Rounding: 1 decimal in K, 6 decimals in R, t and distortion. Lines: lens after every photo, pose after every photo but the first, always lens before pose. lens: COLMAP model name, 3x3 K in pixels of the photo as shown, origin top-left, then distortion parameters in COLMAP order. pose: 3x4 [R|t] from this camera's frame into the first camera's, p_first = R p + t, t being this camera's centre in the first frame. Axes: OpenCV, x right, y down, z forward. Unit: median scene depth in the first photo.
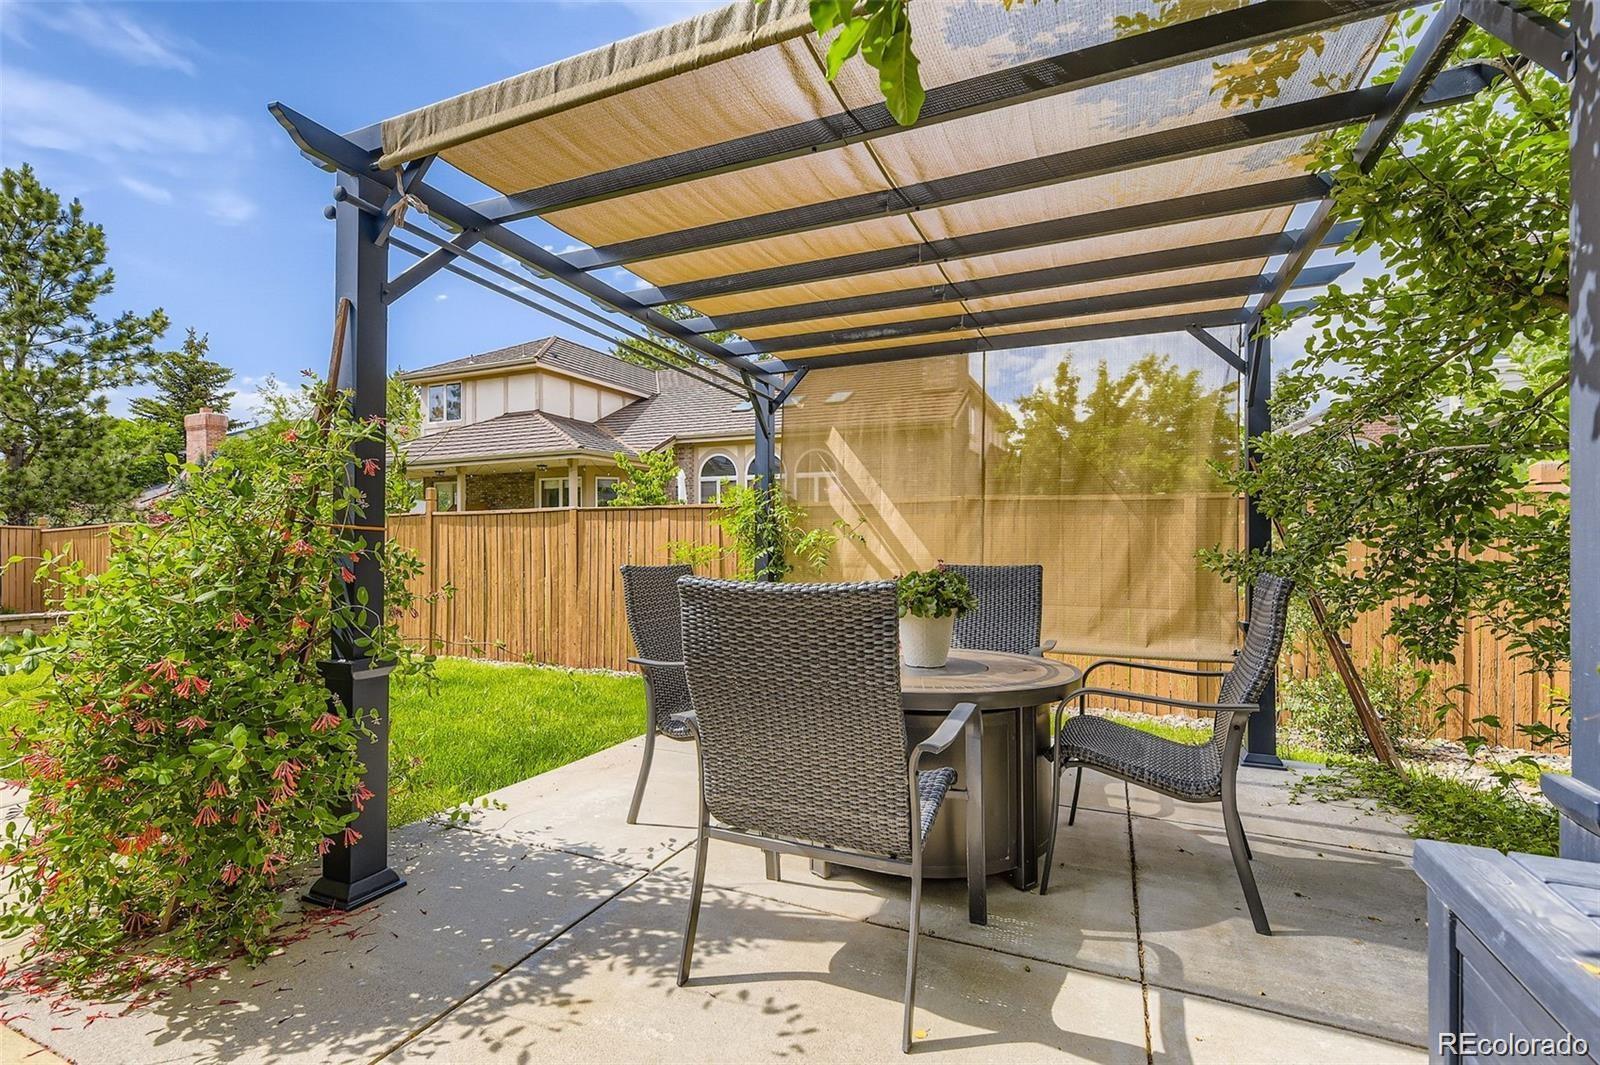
lens RADIAL K [[721.6, 0, 792.0], [0, 721.6, 542.7], [0, 0, 1]] dist [0.002356, -0.000218]
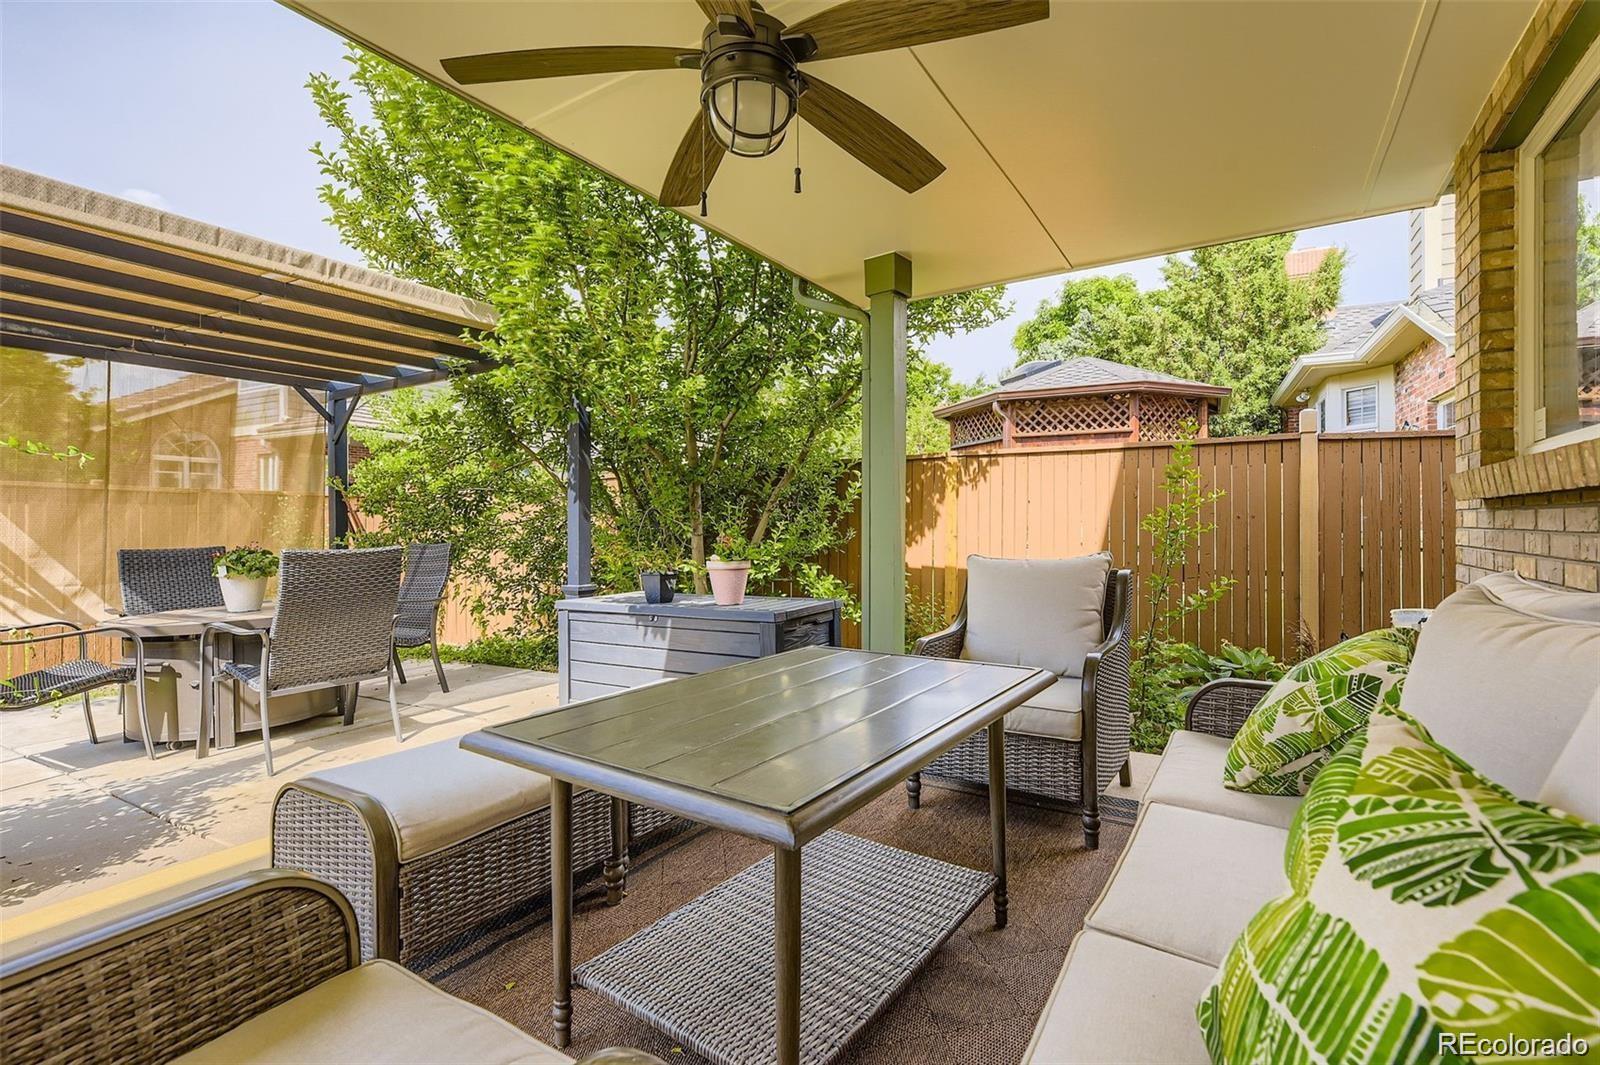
lens RADIAL K [[721.6, 0, 793.4], [0, 721.6, 527.5], [0, 0, 1]] dist [0.002356, -0.000218]
pose [[0.148595, -0.005933, 0.988880, -1.522190], [0.004470, 0.999976, 0.005328, -0.005581], [-0.988888, 0.003629, 0.148618, -0.480355]]
